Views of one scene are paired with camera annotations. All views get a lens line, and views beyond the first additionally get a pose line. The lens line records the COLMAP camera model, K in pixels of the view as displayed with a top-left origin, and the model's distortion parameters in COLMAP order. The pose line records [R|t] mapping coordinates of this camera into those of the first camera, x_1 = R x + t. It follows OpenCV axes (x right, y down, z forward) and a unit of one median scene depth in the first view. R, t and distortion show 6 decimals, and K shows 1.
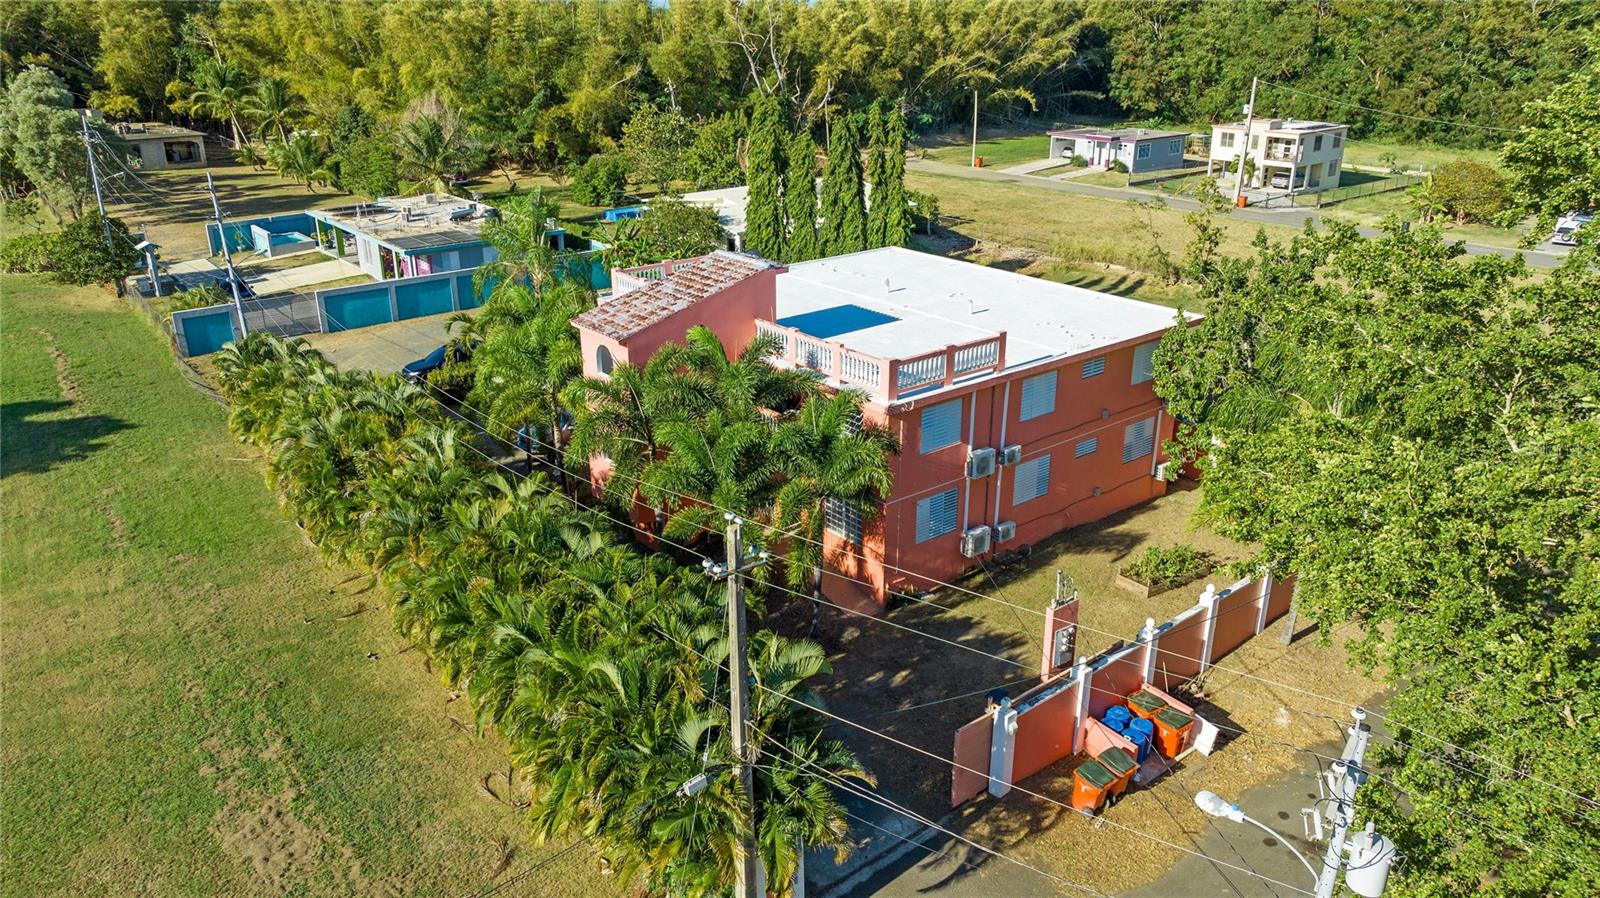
lens RADIAL K [[1121.8, 0, 790.9], [0, 1121.8, 447.6], [0, 0, 1]] dist [-0.008058, 0.001697]
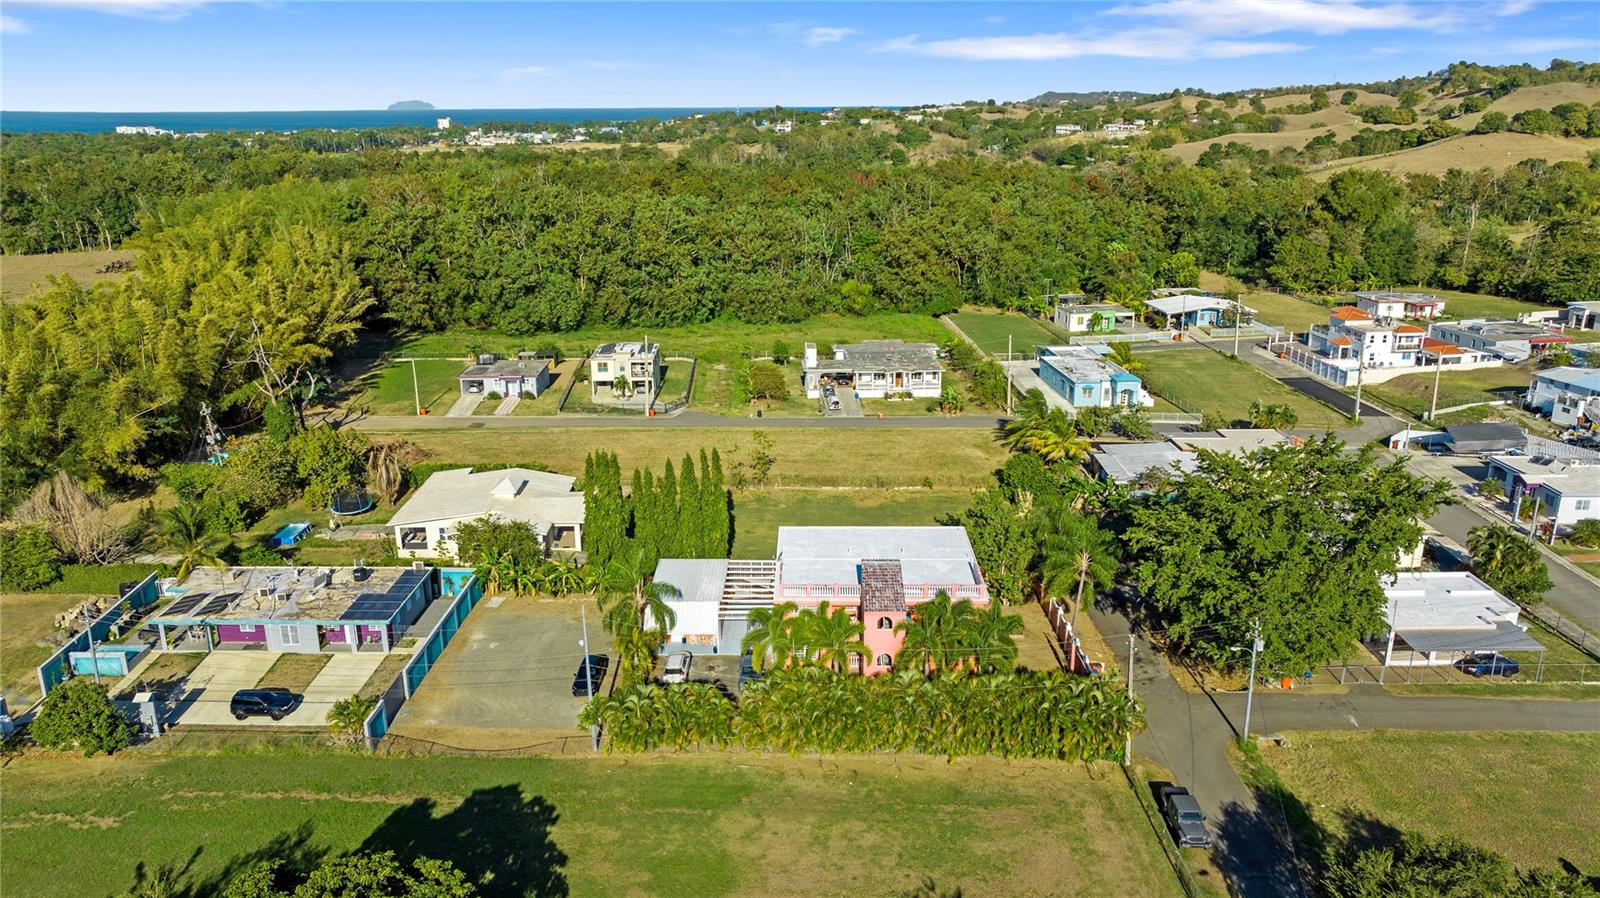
lens RADIAL K [[1143.7, 0, 800.0], [0, 1143.7, 449.0], [0, 0, 1]] dist [-0.050271, 0.051738]
pose [[0.631771, -0.226577, 0.741301, -0.877290], [0.288687, 0.956305, 0.046261, -0.262100], [-0.719392, 0.184778, 0.669576, -0.231053]]
